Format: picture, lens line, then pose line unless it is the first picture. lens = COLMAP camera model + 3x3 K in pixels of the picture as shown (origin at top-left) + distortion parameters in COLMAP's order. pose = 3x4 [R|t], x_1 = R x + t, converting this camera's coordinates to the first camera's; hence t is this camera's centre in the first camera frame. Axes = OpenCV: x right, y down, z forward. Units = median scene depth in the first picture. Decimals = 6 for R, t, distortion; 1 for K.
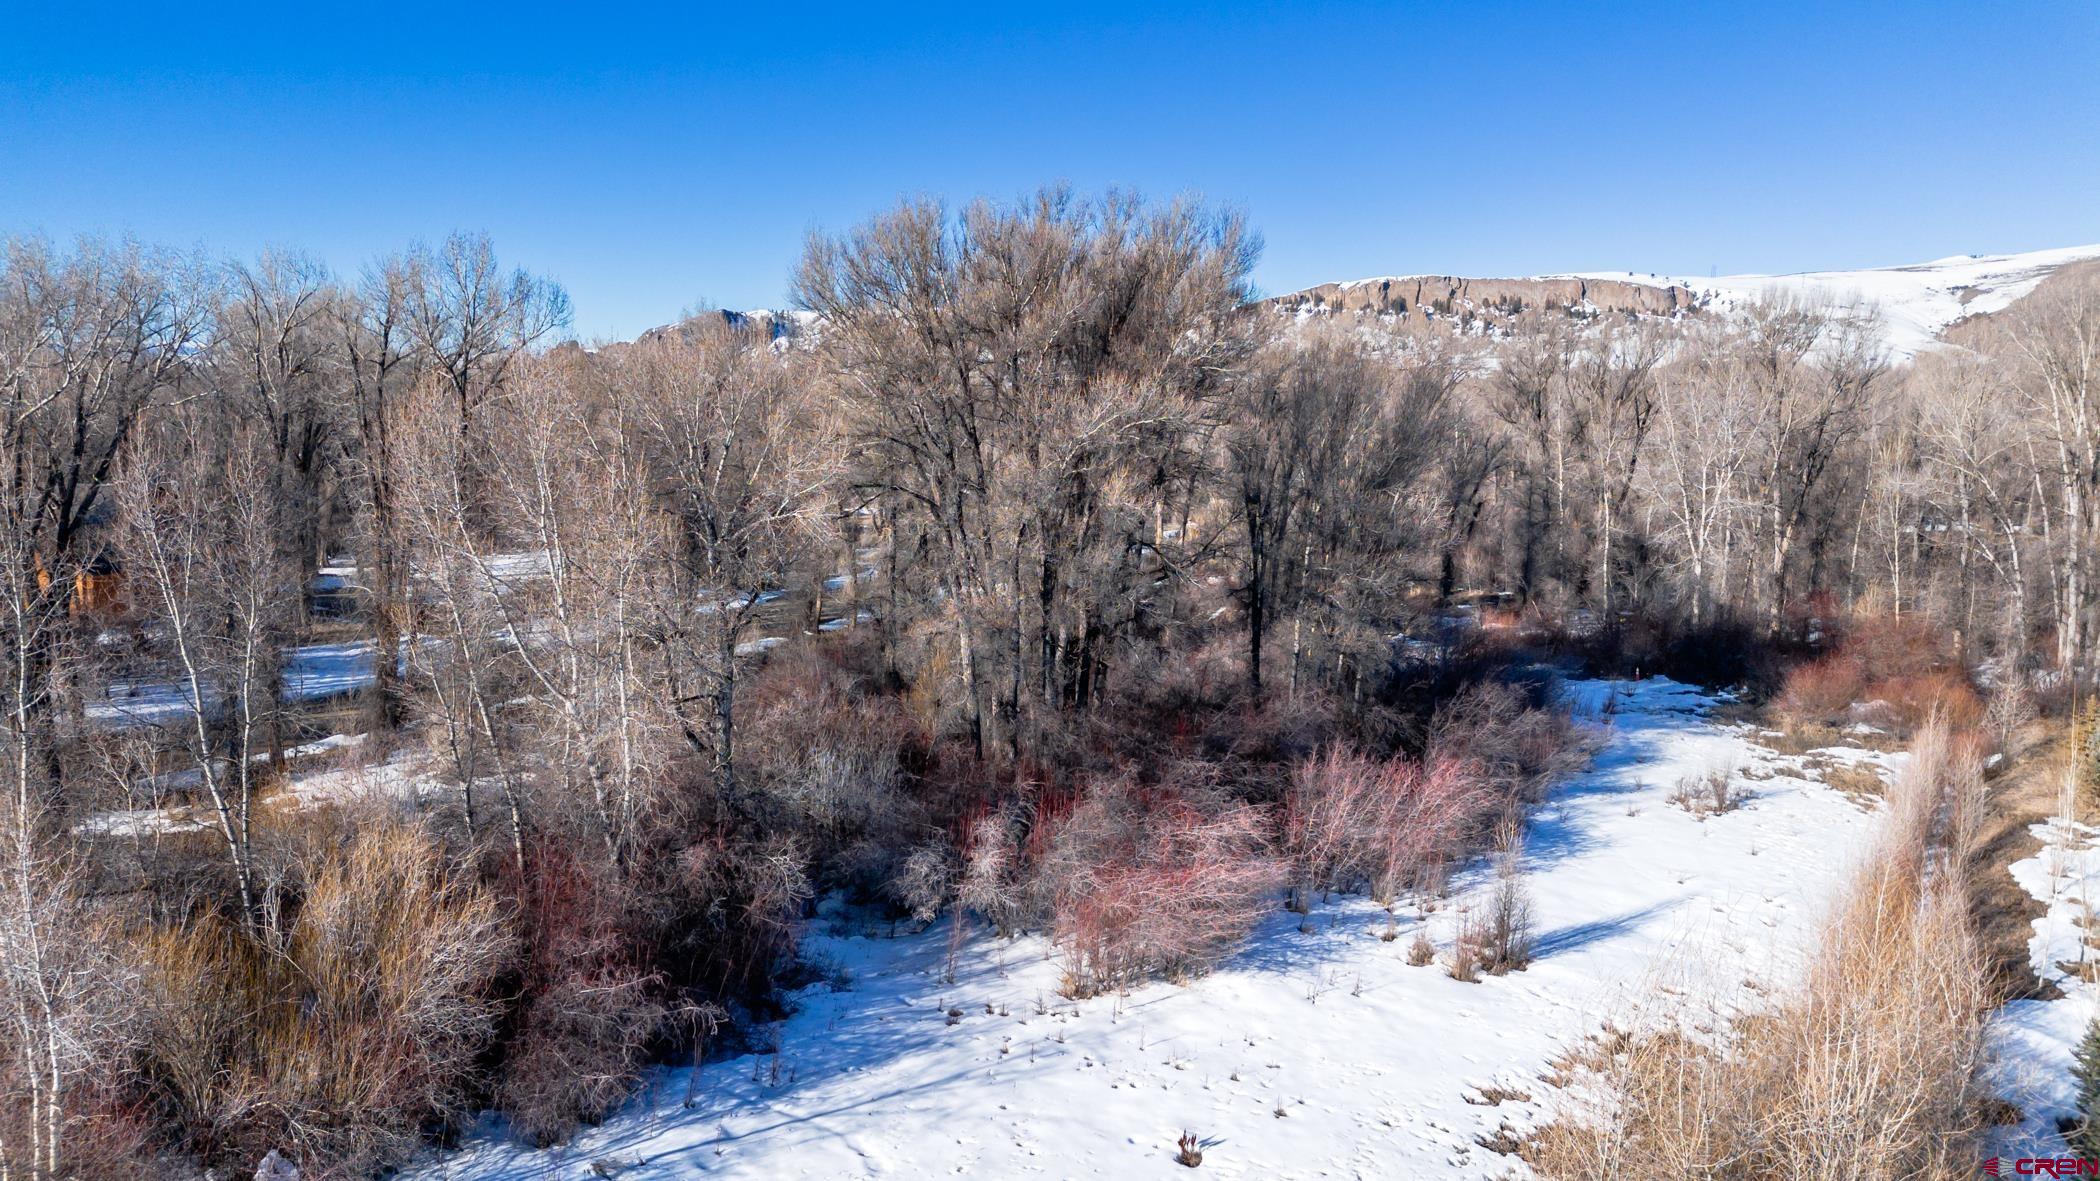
lens RADIAL K [[1508.5, 0, 1038.1], [0, 1508.5, 588.7], [0, 0, 1]] dist [0.084989, -0.069517]
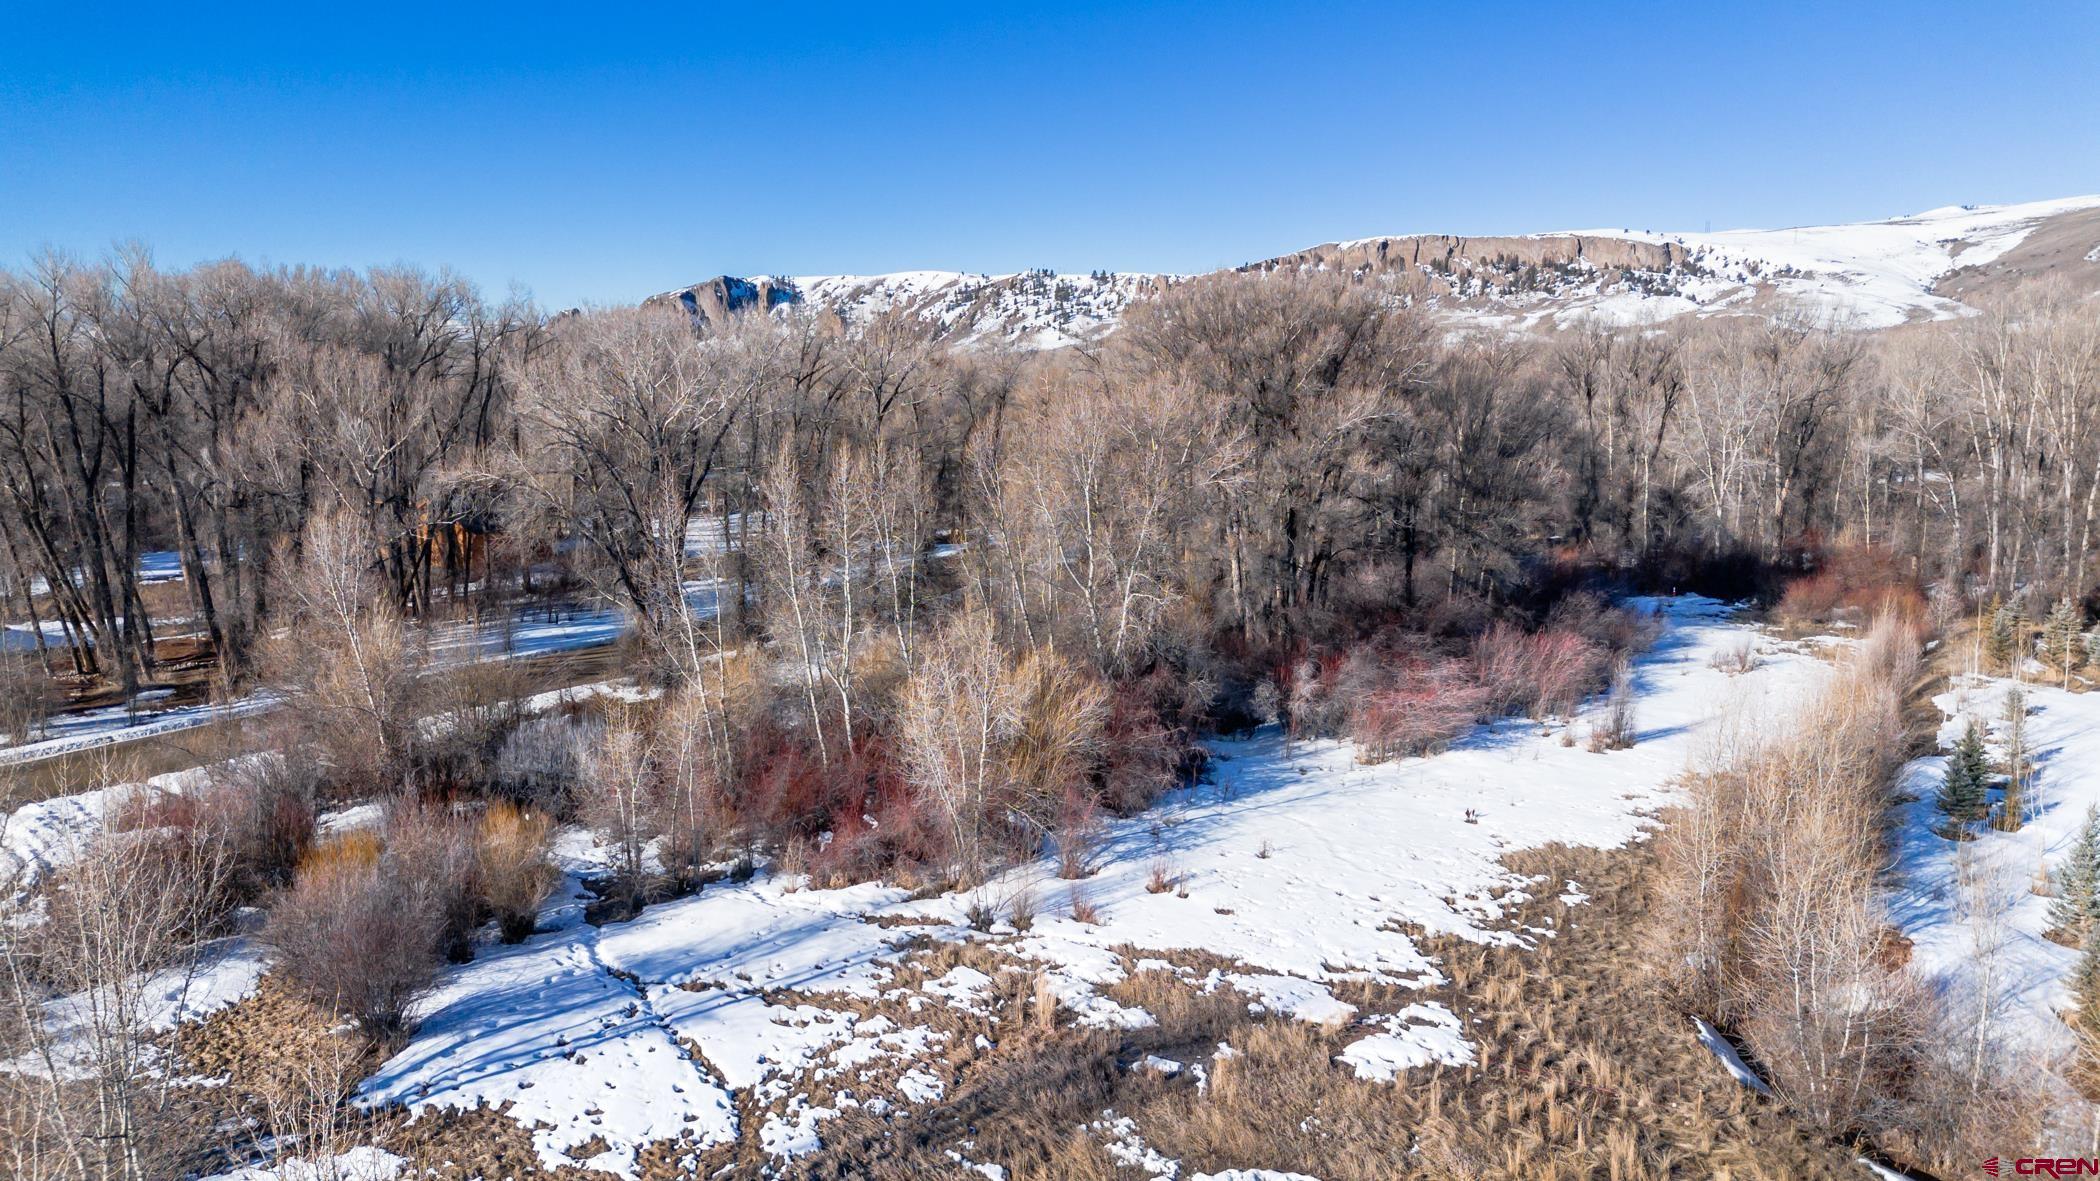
lens RADIAL K [[1508.5, 0, 1038.1], [0, 1508.5, 588.7], [0, 0, 1]] dist [0.084989, -0.069517]
pose [[0.999910, -0.012852, 0.003948, -0.158781], [0.012749, 0.999600, 0.025245, 0.011684], [-0.004270, -0.025192, 0.999674, -0.313559]]
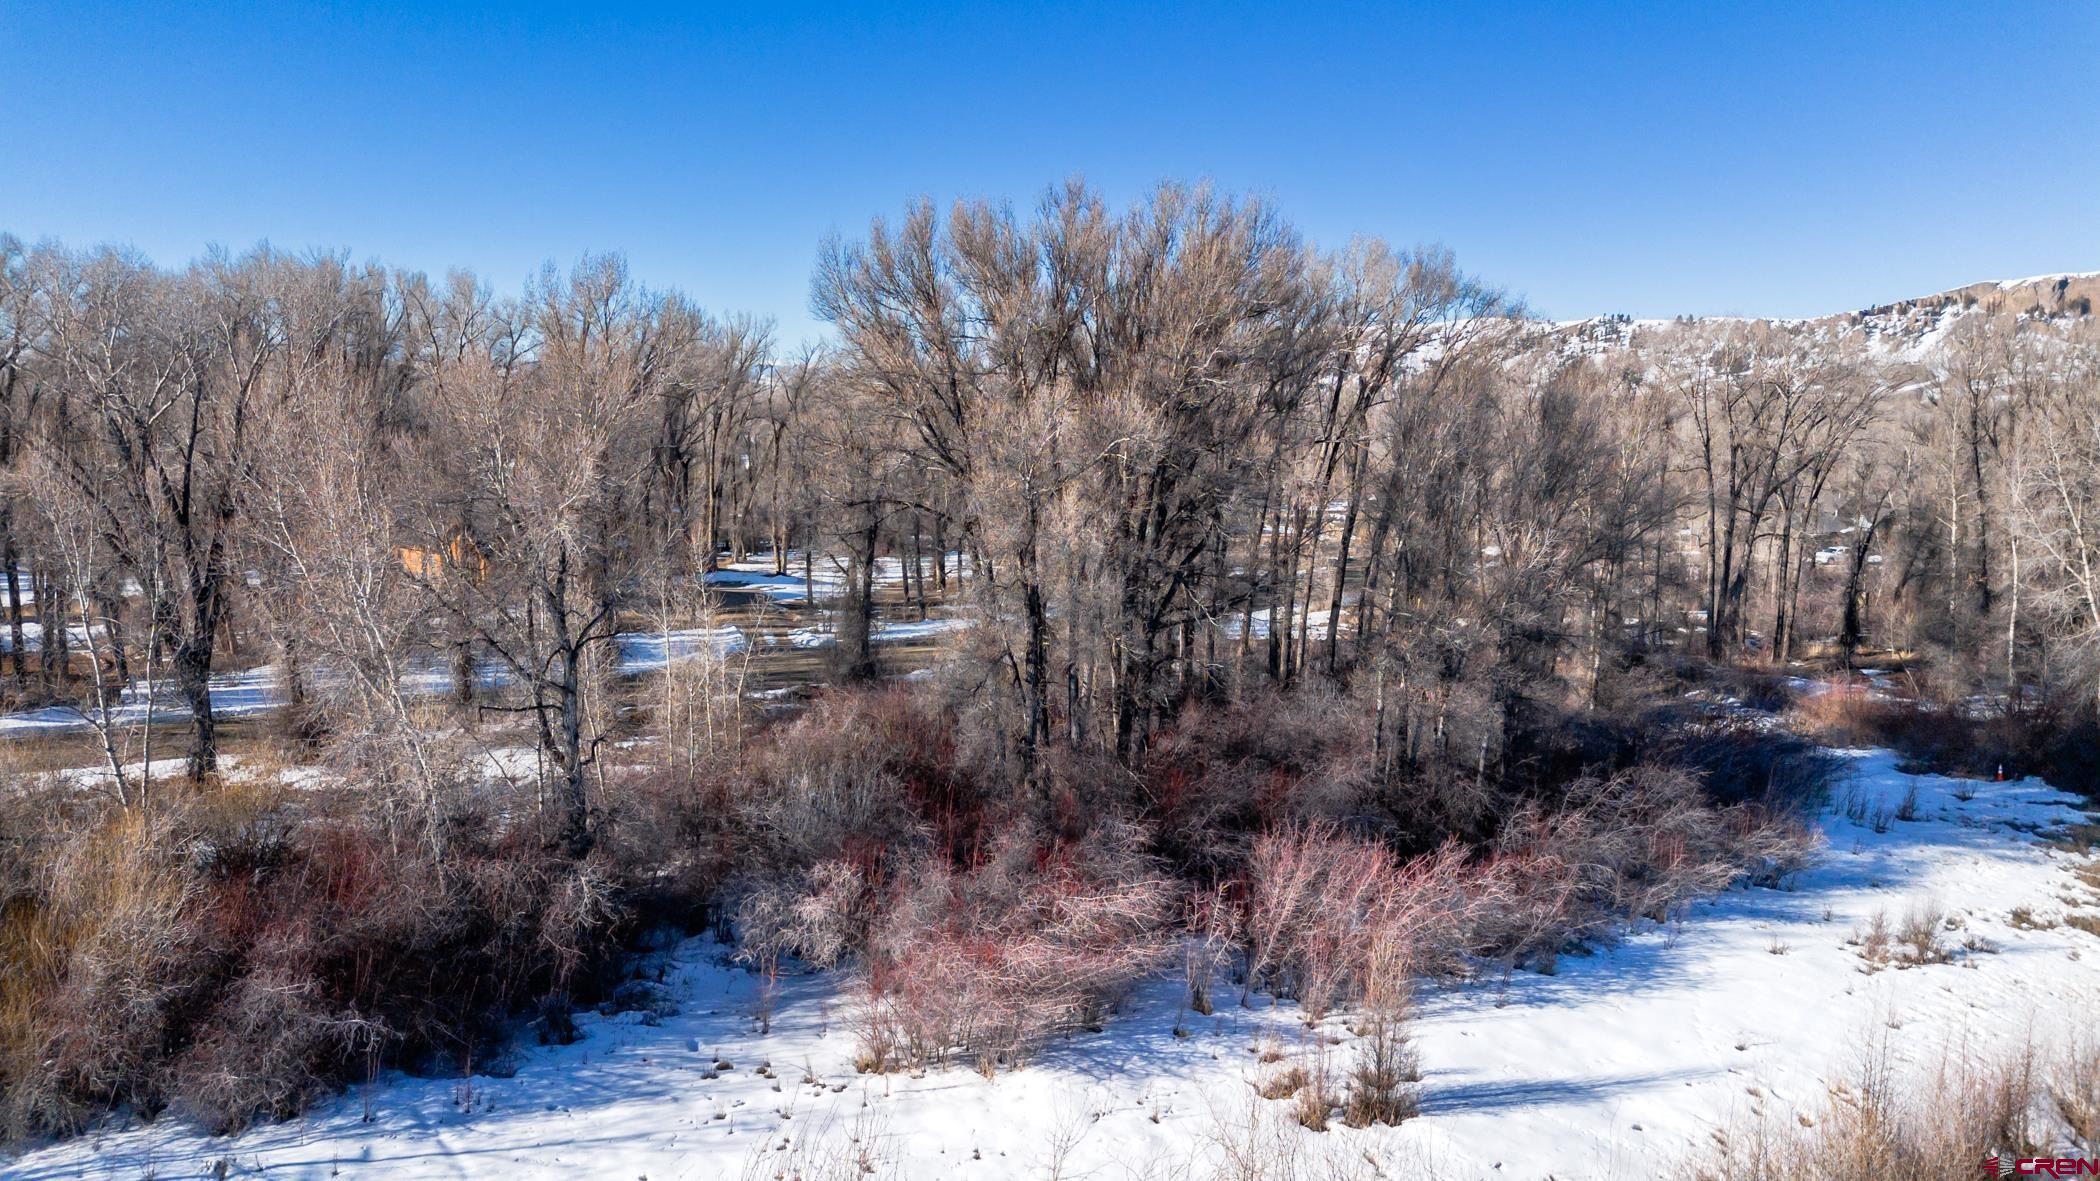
lens RADIAL K [[1508.5, 0, 1038.1], [0, 1508.5, 588.7], [0, 0, 1]] dist [0.084989, -0.069517]
pose [[0.934049, 0.052076, -0.353329, 0.194399], [-0.055363, 0.998466, 0.000806, -0.010794], [0.352829, 0.018809, 0.935499, 0.082611]]
